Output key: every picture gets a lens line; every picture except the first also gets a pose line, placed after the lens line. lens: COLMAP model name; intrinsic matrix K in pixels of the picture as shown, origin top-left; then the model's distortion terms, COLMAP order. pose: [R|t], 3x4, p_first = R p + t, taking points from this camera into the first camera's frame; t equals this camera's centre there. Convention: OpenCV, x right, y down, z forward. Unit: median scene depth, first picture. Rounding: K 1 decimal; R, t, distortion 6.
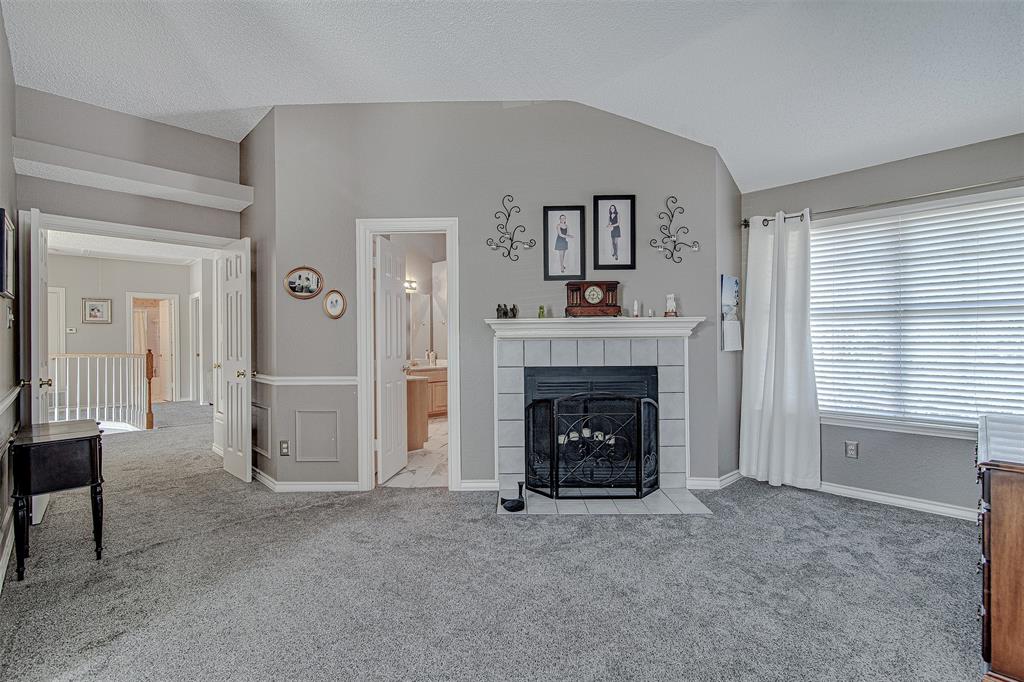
lens RADIAL K [[481.3, 0, 508.8], [0, 481.3, 343.4], [0, 0, 1]] dist [-0.004295, -0.000769]
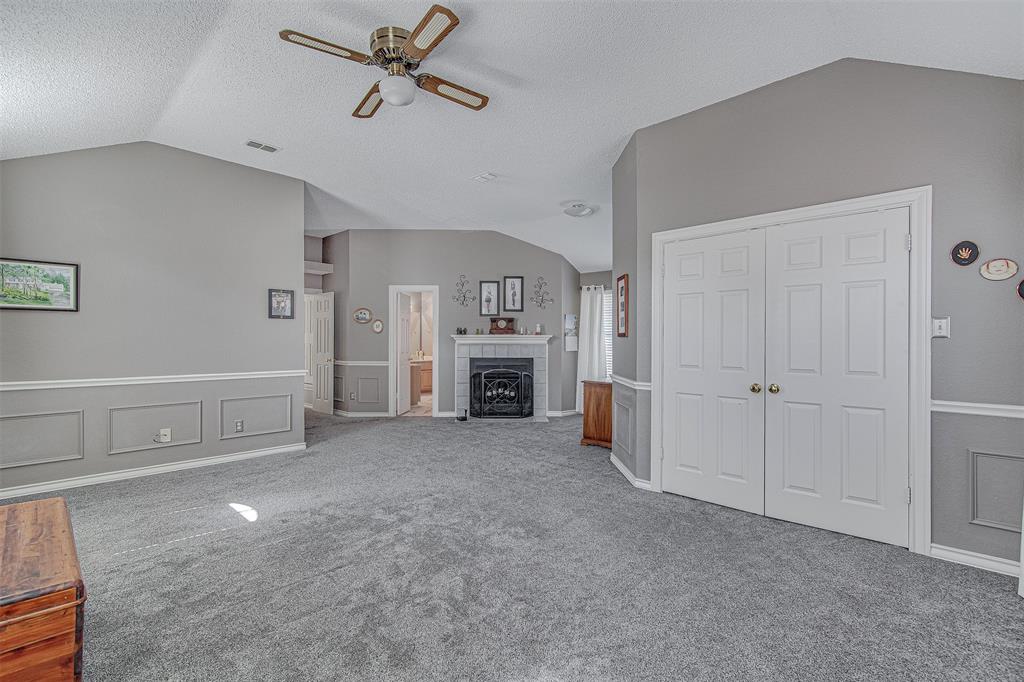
lens RADIAL K [[481.3, 0, 508.8], [0, 481.3, 343.4], [0, 0, 1]] dist [-0.004295, -0.000769]
pose [[0.999261, 0.010189, 0.037067, 0.123744], [-0.010143, 0.999948, -0.001428, -0.012228], [-0.037080, 0.001051, 0.999312, -1.091668]]
